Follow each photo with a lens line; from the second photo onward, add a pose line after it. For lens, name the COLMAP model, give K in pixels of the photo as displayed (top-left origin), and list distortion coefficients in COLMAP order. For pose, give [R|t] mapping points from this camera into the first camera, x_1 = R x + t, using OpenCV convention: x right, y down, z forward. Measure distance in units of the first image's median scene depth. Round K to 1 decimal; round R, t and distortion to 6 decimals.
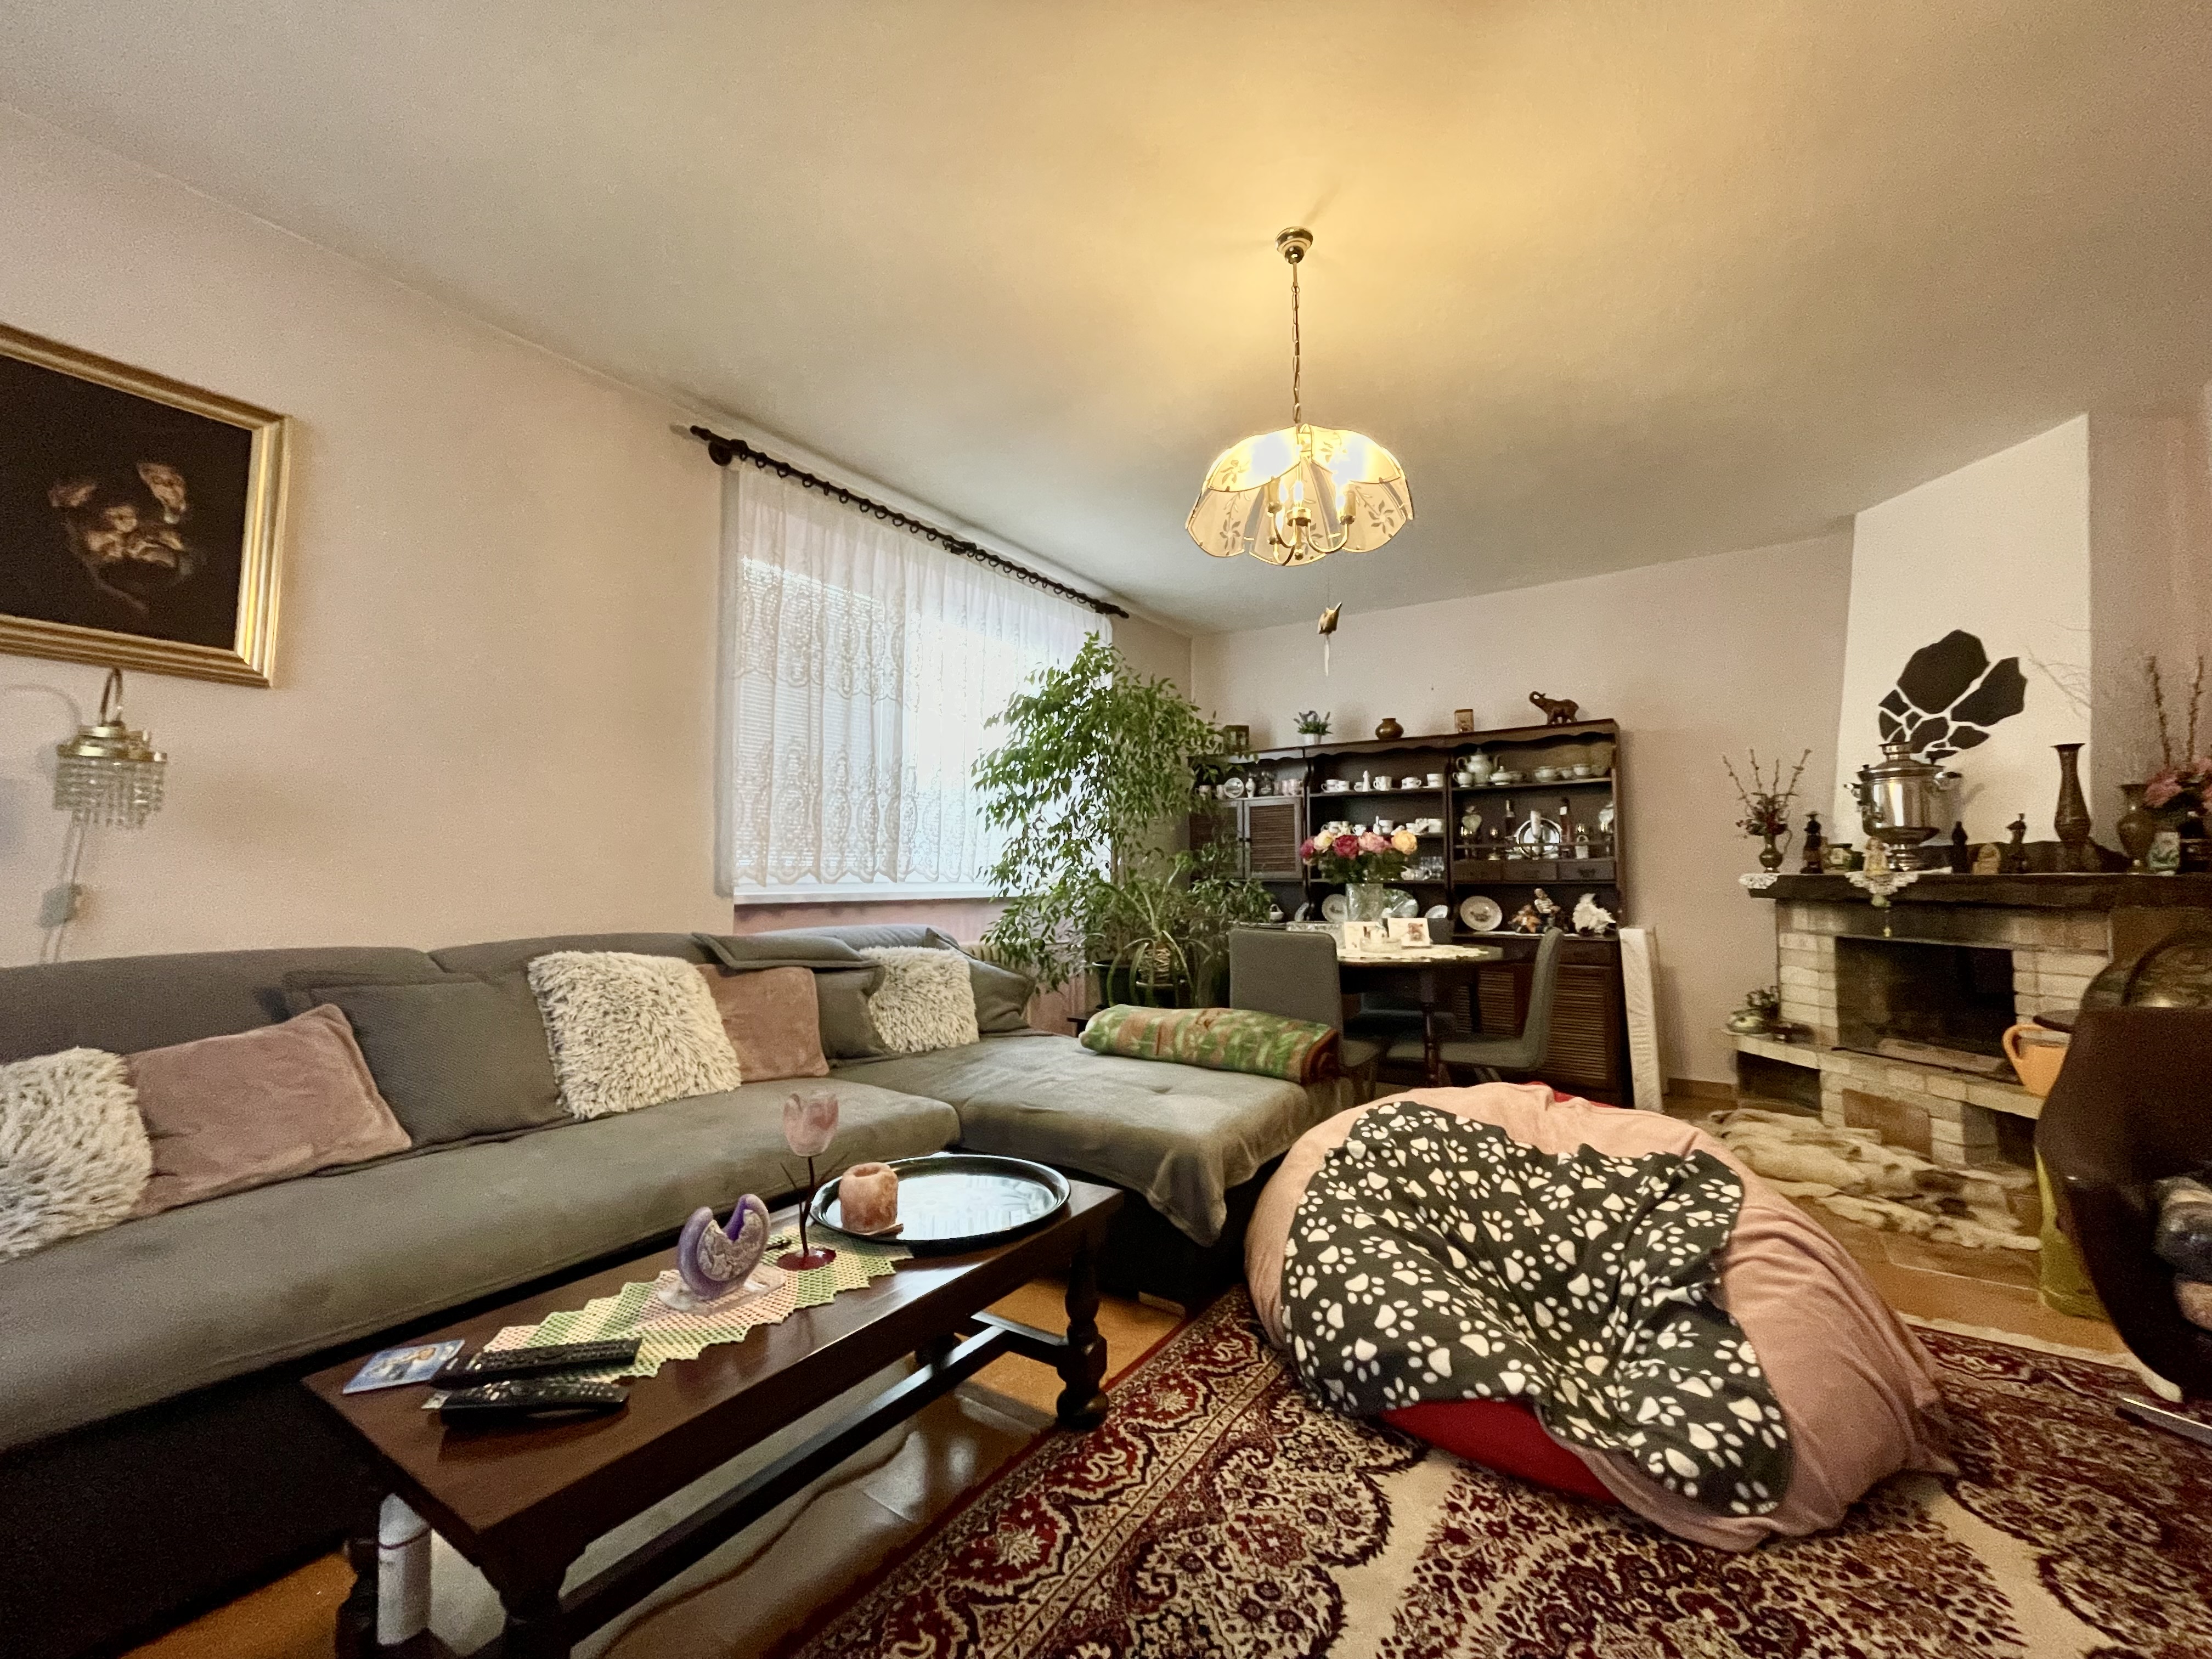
lens RADIAL K [[888.0, 0, 1106.0], [0, 888.0, 829.5], [0, 0, 1]] dist [-0.000135, 0.000076]
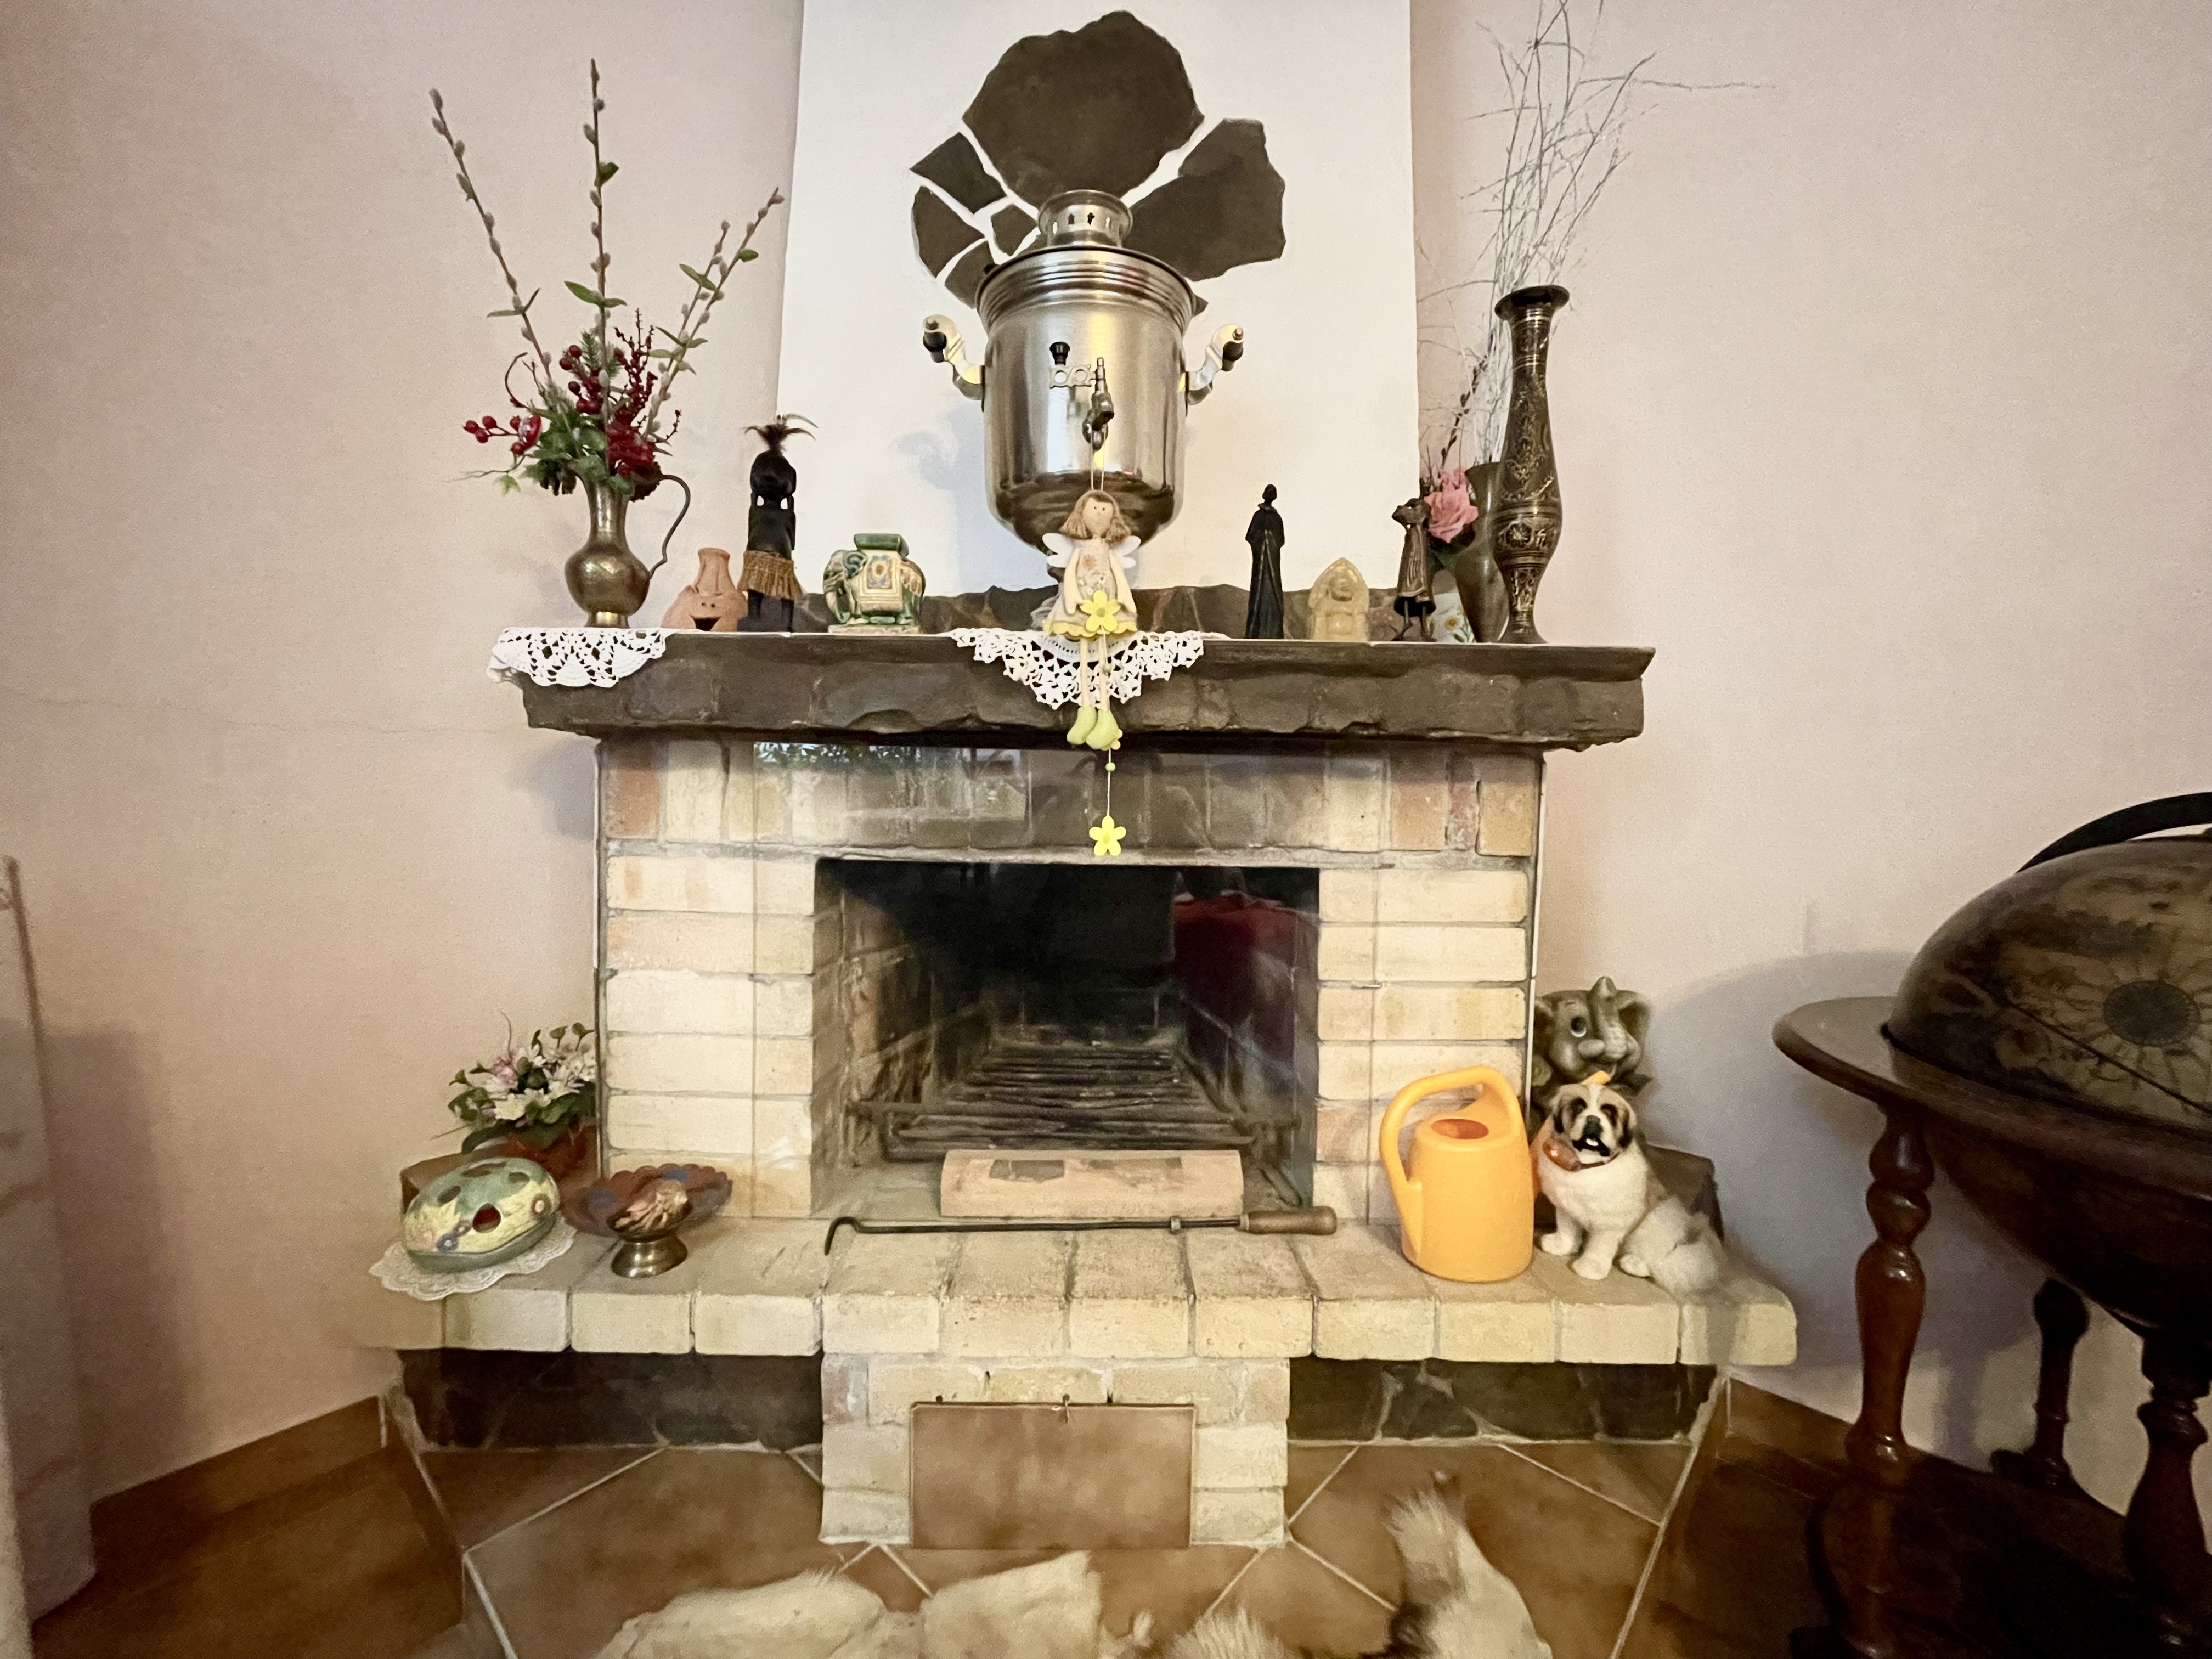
lens RADIAL K [[888.0, 0, 1106.0], [0, 888.0, 829.5], [0, 0, 1]] dist [-0.000135, 0.000076]
pose [[0.138910, -0.036508, 0.989632, 0.537702], [-0.067756, 0.996628, 0.046276, 0.090333], [-0.987984, -0.073482, 0.135968, 0.864205]]
